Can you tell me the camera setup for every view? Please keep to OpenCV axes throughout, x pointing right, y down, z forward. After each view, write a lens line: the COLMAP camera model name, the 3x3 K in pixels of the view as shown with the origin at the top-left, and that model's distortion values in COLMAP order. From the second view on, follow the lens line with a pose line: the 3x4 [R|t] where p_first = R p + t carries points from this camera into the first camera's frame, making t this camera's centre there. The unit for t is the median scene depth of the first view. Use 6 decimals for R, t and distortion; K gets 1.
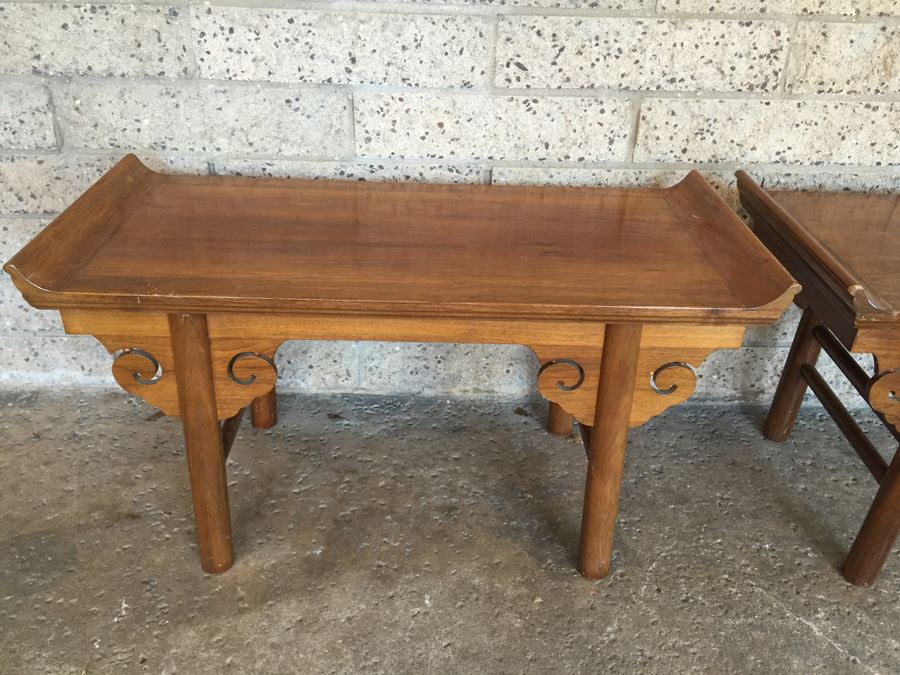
lens RADIAL K [[771.2, 0, 447.6], [0, 771.2, 335.4], [0, 0, 1]] dist [0.094386, -0.140800]
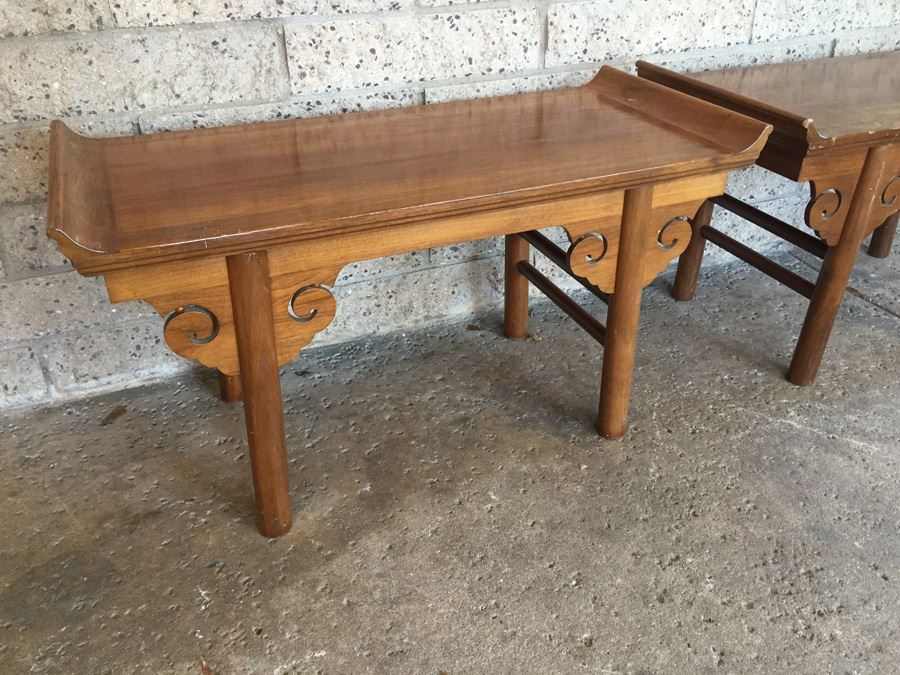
lens RADIAL K [[771.2, 0, 447.6], [0, 771.2, 335.4], [0, 0, 1]] dist [0.094386, -0.140800]
pose [[0.924851, -0.224581, 0.306942, -0.315283], [0.217882, 0.974344, 0.056398, 0.051073], [-0.311733, 0.014717, 0.950056, 0.021404]]
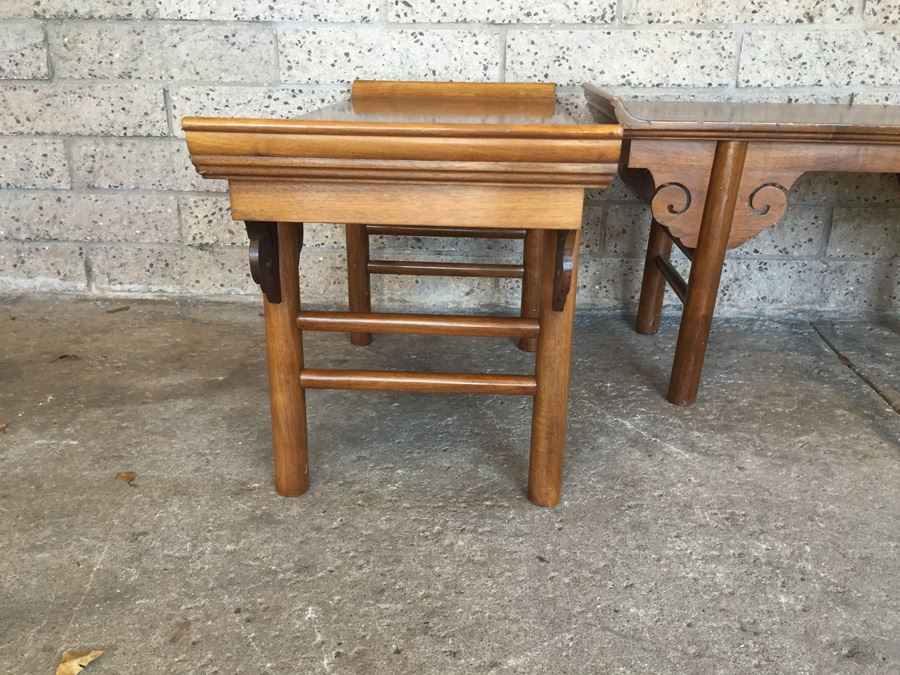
lens RADIAL K [[773.4, 0, 449.8], [0, 773.4, 333.8], [0, 0, 1]] dist [0.098883, -0.148795]
pose [[0.997964, 0.006956, -0.063399, 0.242442], [-0.017736, 0.985095, -0.171093, 0.387820], [0.061264, 0.171869, 0.983213, -0.148088]]
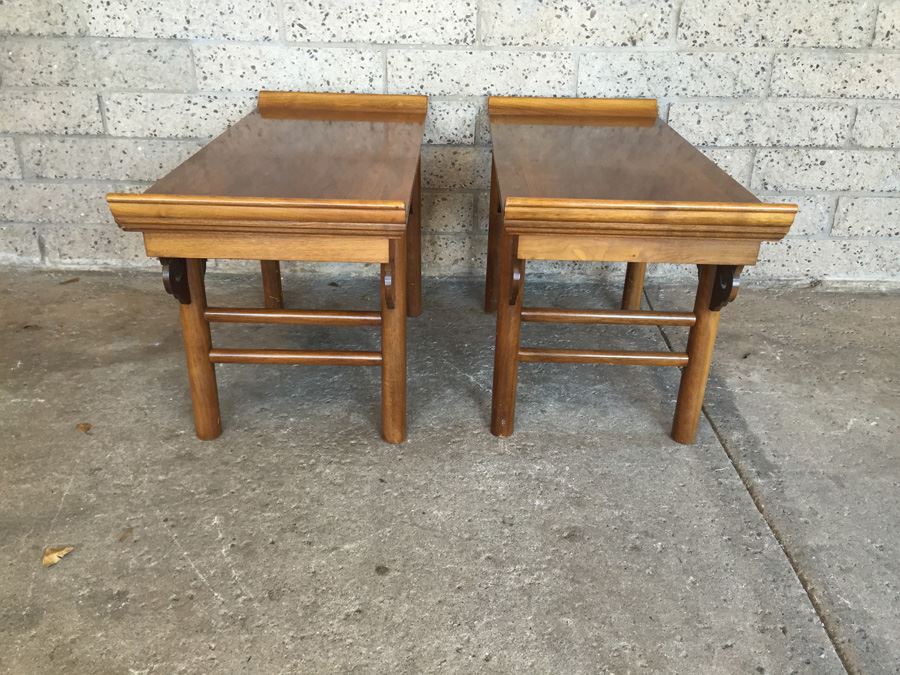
lens RADIAL K [[769.1, 0, 446.9], [0, 769.1, 338.4], [0, 0, 1]] dist [0.090066, -0.131390]
pose [[0.999865, -0.000302, -0.016406, 0.389976], [-0.000762, 0.997898, -0.064797, 0.344518], [0.016392, 0.064800, 0.997764, -0.445212]]
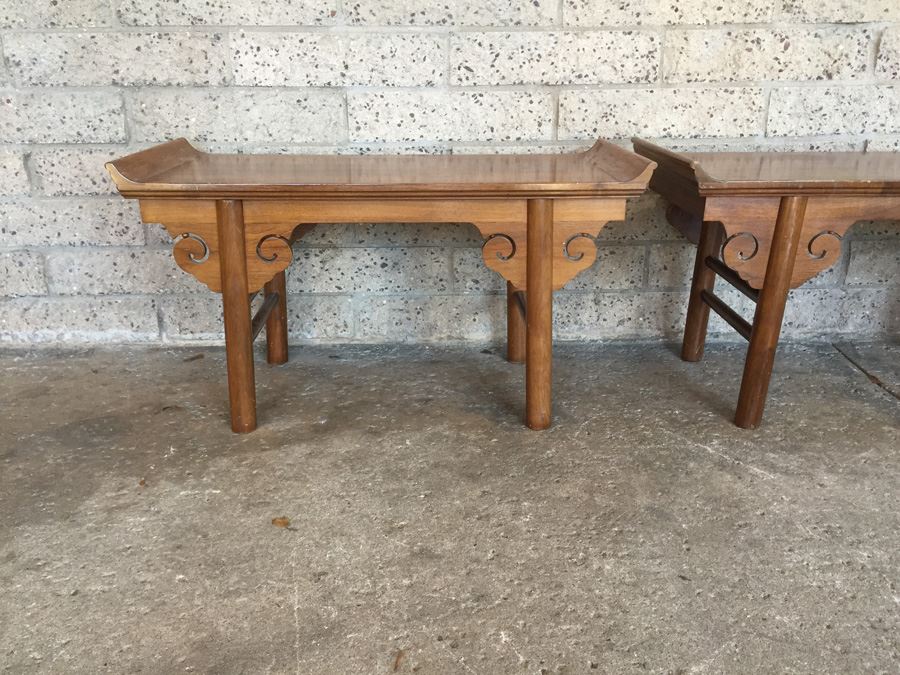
lens RADIAL K [[771.2, 0, 447.6], [0, 771.2, 335.4], [0, 0, 1]] dist [0.094386, -0.140800]
pose [[0.999440, -0.033287, 0.003286, 0.036276], [0.033319, 0.982067, -0.185564, 0.361525], [0.002949, 0.185570, 0.982627, -0.255976]]
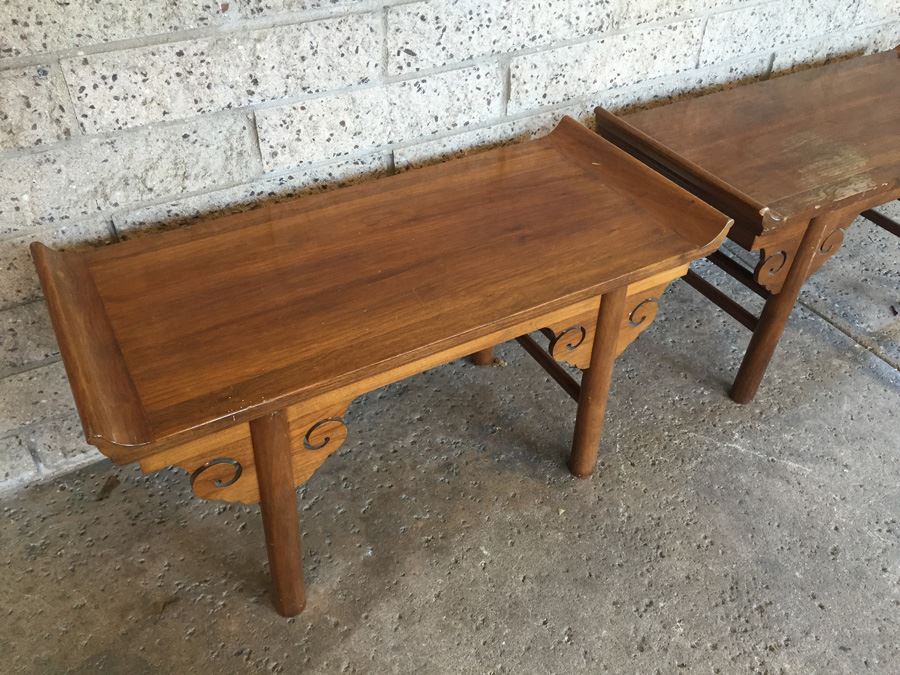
lens RADIAL K [[771.2, 0, 447.6], [0, 771.2, 335.4], [0, 0, 1]] dist [0.094386, -0.140800]
pose [[0.873143, -0.324516, 0.363745, -0.347405], [0.251910, 0.939224, 0.233237, -0.217717], [-0.417327, -0.112019, 0.901826, 0.015033]]
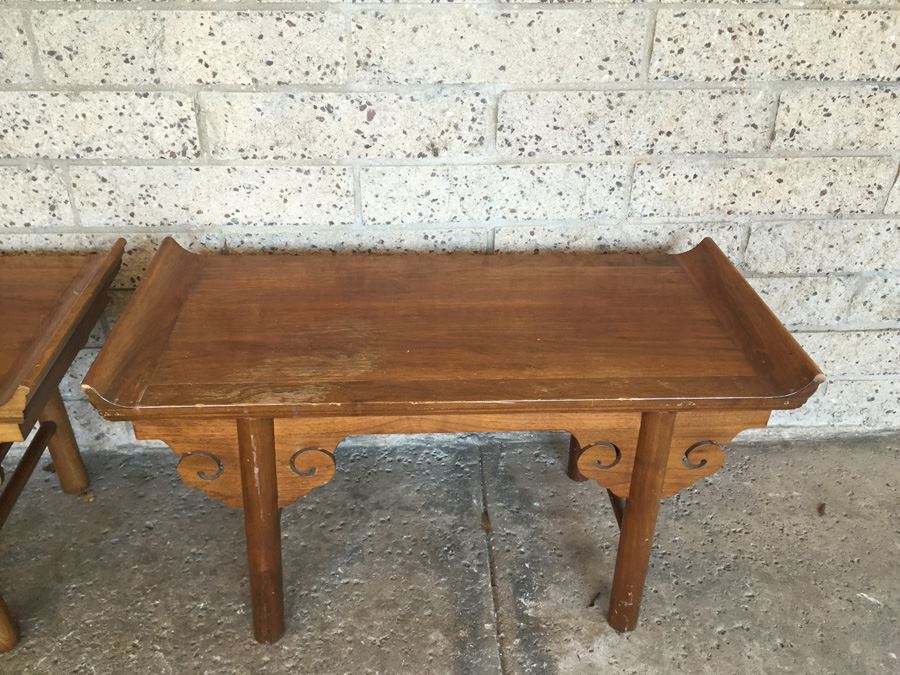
lens RADIAL K [[771.2, 0, 447.6], [0, 771.2, 335.4], [0, 0, 1]] dist [0.094386, -0.140800]
pose [[0.998190, -0.034999, 0.048896, 0.679311], [0.033333, 0.998849, 0.034494, -0.107121], [-0.050047, -0.032801, 0.998208, -0.028008]]
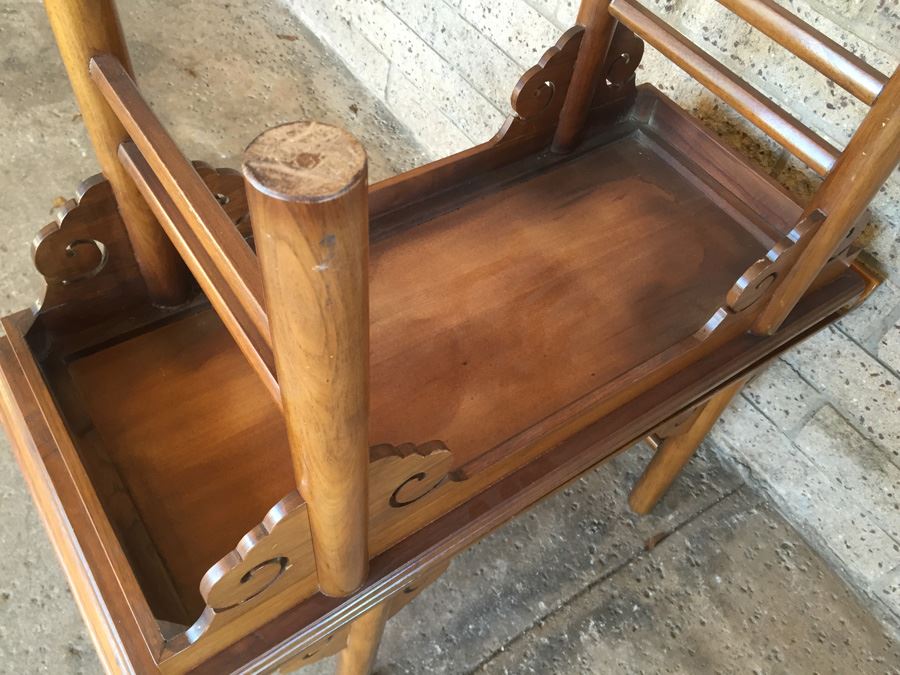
lens RADIAL K [[771.2, 0, 447.6], [0, 771.2, 335.4], [0, 0, 1]] dist [0.094386, -0.140800]
pose [[0.571103, 0.668558, -0.476310, 0.932704], [-0.487546, 0.743072, 0.458414, -0.323958], [0.660409, -0.029579, 0.750323, 0.169690]]
